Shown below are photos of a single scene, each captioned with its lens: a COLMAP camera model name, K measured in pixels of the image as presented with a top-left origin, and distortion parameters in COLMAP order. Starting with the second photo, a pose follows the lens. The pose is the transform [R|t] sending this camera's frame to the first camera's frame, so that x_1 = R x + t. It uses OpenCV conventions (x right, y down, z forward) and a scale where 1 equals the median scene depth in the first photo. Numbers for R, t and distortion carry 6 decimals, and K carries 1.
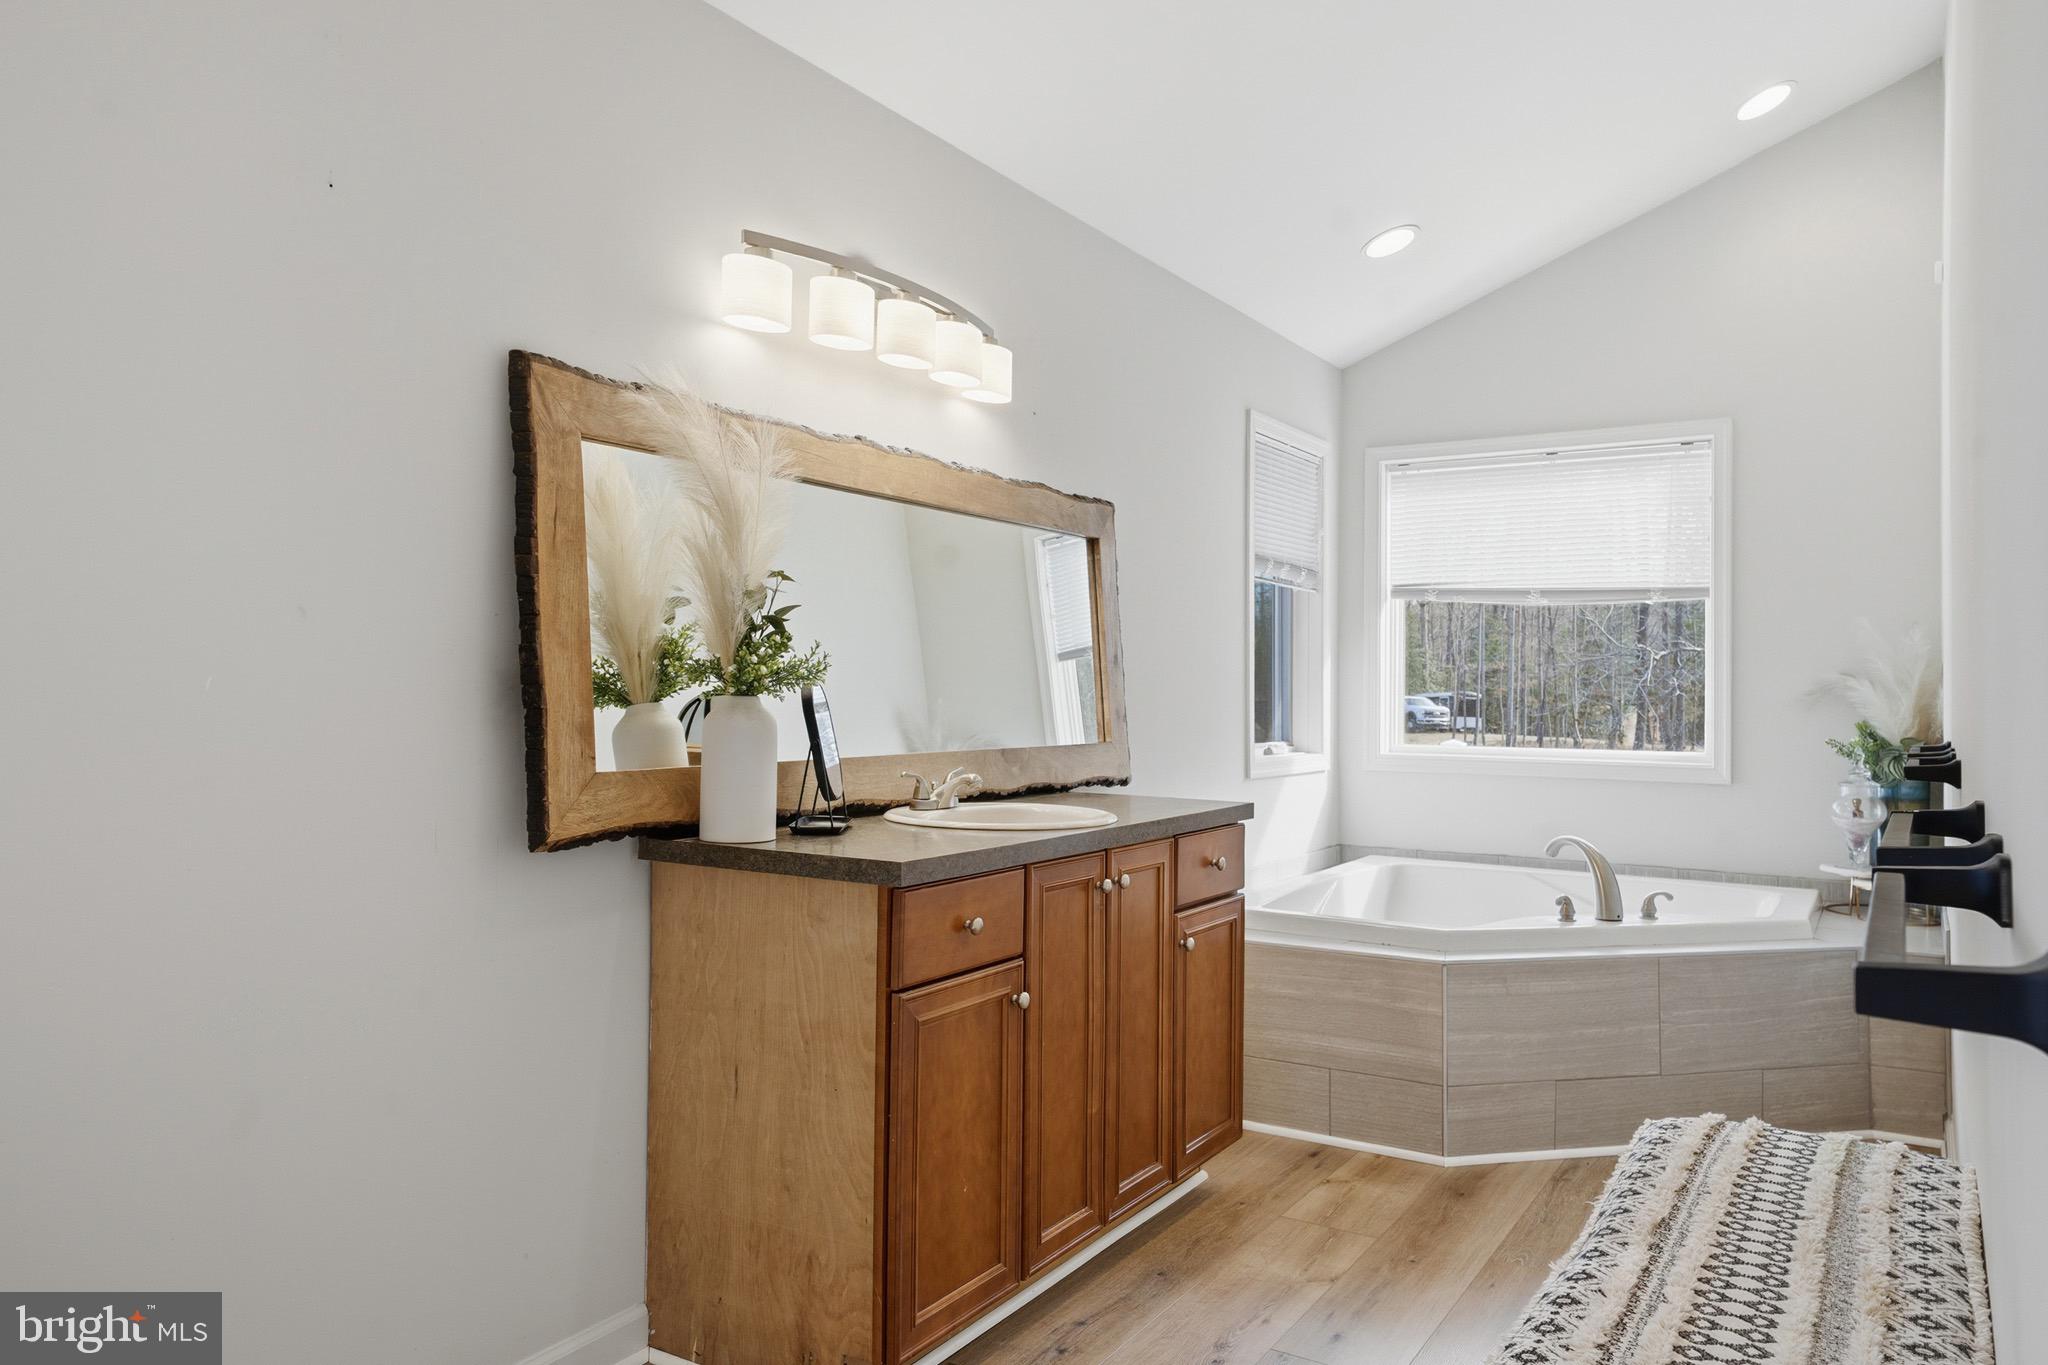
lens RADIAL K [[1446.9, 0, 1033.6], [0, 1446.9, 668.1], [0, 0, 1]] dist [0.025806, 0.010060]
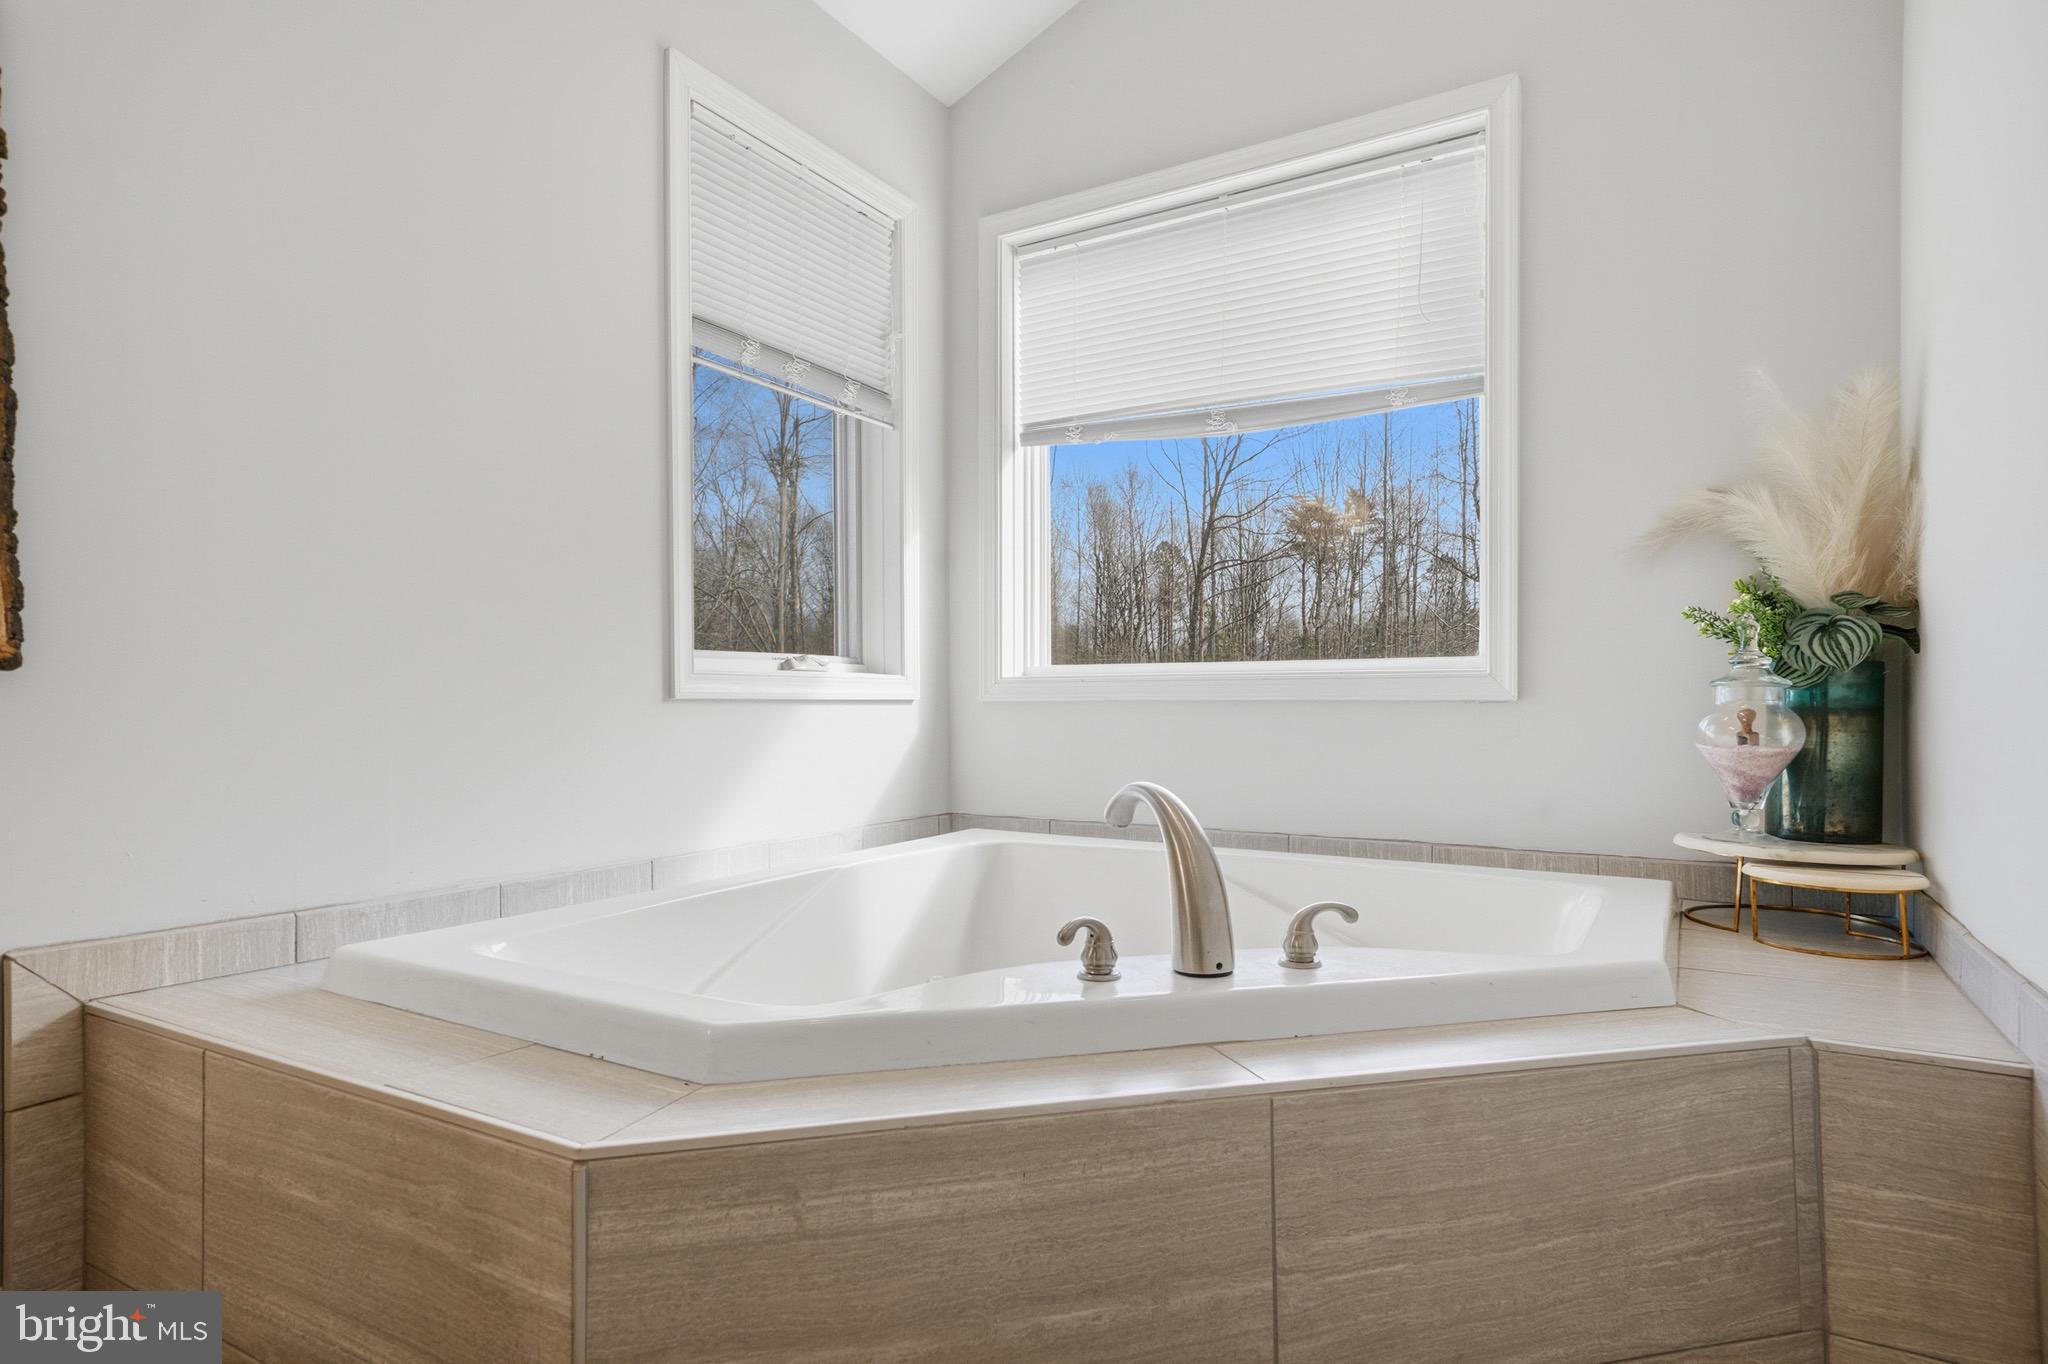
lens RADIAL K [[1116.0, 0, 1013.7], [0, 1116.0, 701.1], [0, 0, 1]] dist [0.014416, 0.001550]
pose [[0.999820, -0.013660, -0.013175, 0.300378], [0.013836, 0.999815, 0.013390, 0.076648], [0.012990, -0.013570, 0.999824, 0.584024]]
